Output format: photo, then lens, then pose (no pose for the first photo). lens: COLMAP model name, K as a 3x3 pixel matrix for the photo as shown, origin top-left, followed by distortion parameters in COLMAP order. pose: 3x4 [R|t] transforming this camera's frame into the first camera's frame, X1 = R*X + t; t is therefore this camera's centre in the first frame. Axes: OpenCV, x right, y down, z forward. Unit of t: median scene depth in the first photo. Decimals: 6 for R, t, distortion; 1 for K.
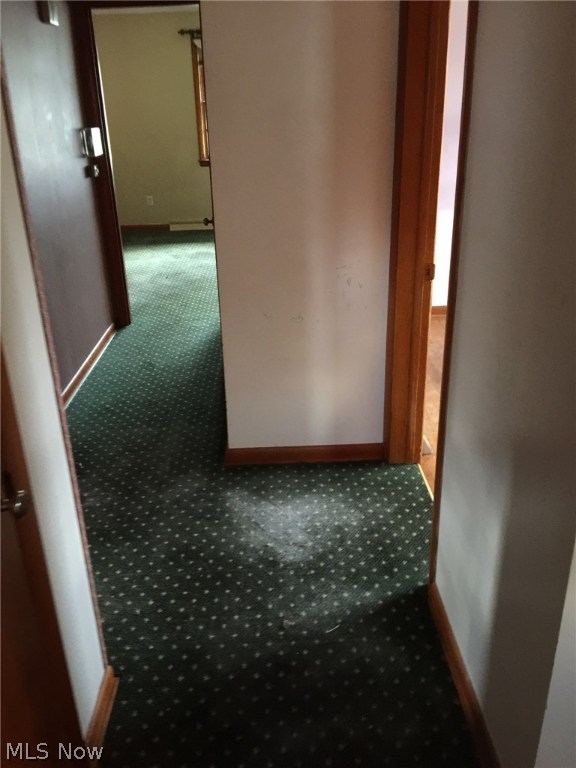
lens RADIAL K [[650.8, 0, 286.1], [0, 650.8, 381.3], [0, 0, 1]] dist [0.004052, -0.002430]
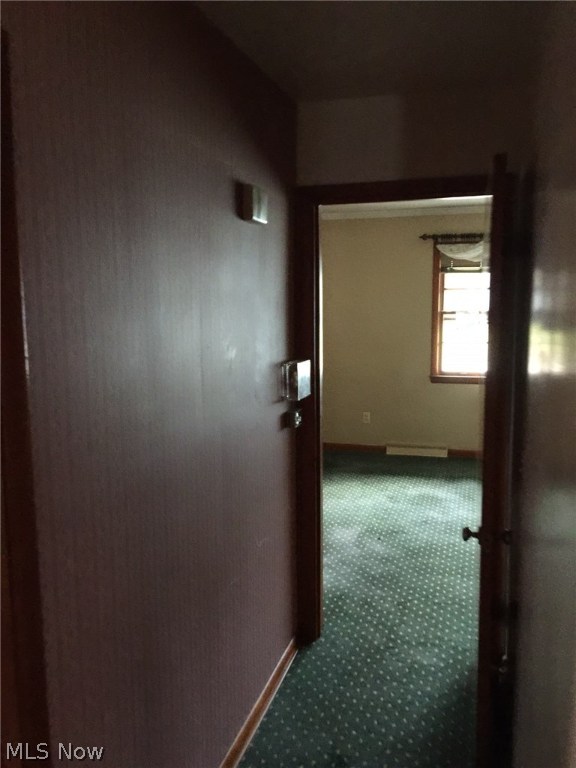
lens RADIAL K [[650.8, 0, 289.6], [0, 650.8, 384.3], [0, 0, 1]] dist [0.004052, -0.002430]
pose [[0.949993, 0.058880, -0.306670, -0.081922], [-0.139733, 0.958410, -0.248847, -0.163864], [0.279264, 0.279255, 0.918710, 0.318513]]
